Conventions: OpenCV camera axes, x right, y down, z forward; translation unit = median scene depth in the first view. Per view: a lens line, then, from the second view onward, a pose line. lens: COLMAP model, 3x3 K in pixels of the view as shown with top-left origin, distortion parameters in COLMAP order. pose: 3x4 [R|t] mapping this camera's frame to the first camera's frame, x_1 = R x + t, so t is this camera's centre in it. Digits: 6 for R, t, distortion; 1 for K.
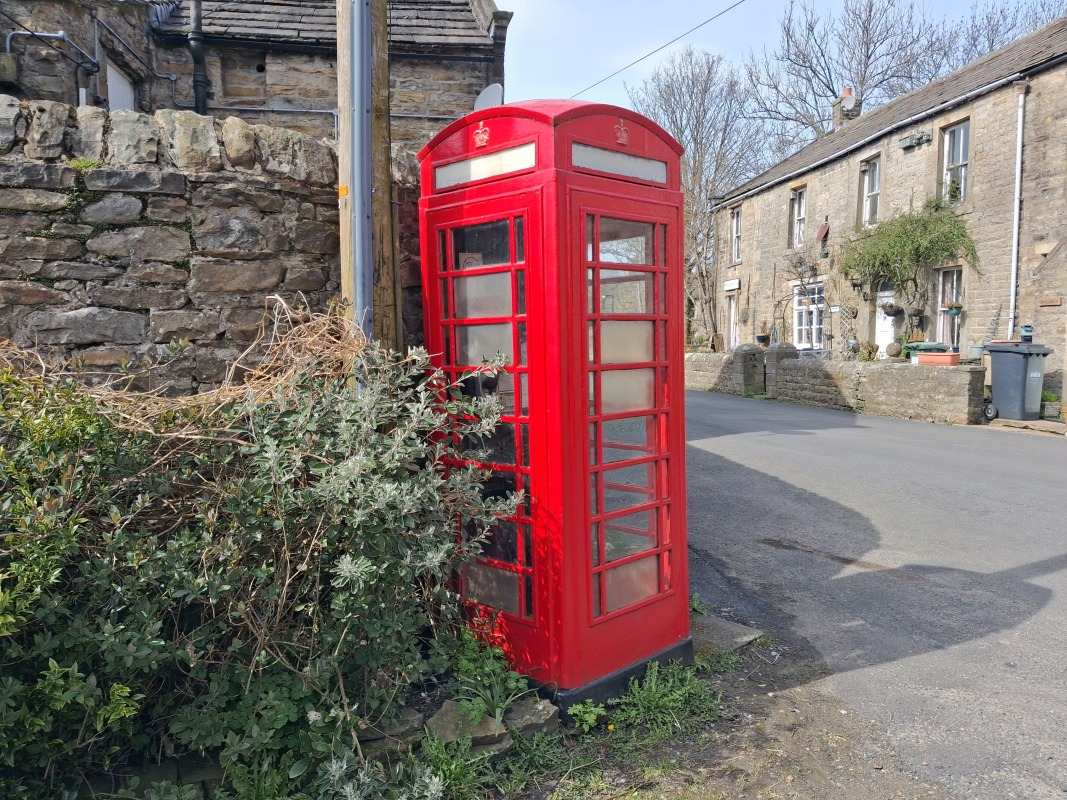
lens RADIAL K [[853.1, 0, 539.2], [0, 853.1, 398.6], [0, 0, 1]] dist [0.003921, -0.012674]
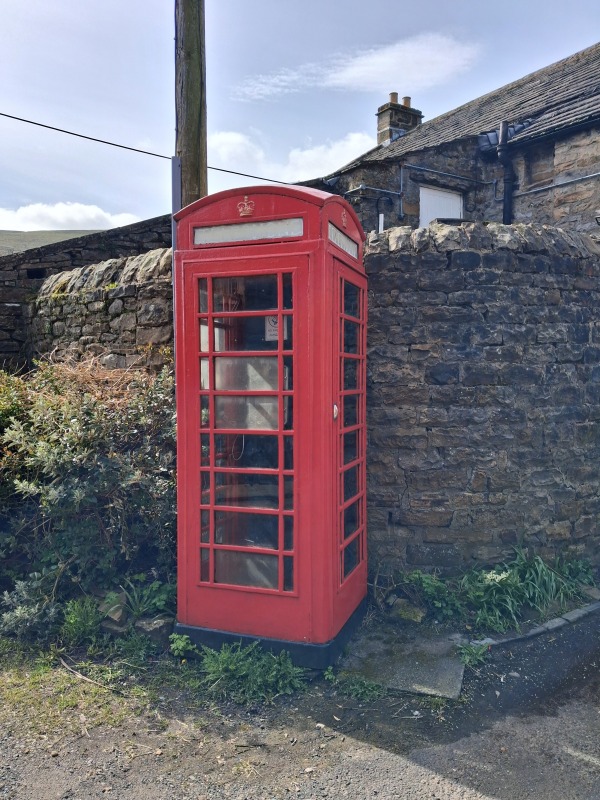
lens RADIAL K [[639.6, 0, 298.7], [0, 639.6, 403.3], [0, 0, 1]] dist [0.003921, -0.012674]
pose [[0.404928, 0.055182, -0.912682, 0.973499], [-0.064794, 0.997400, 0.031557, -0.057326], [0.912050, 0.046358, 0.407451, 0.682278]]
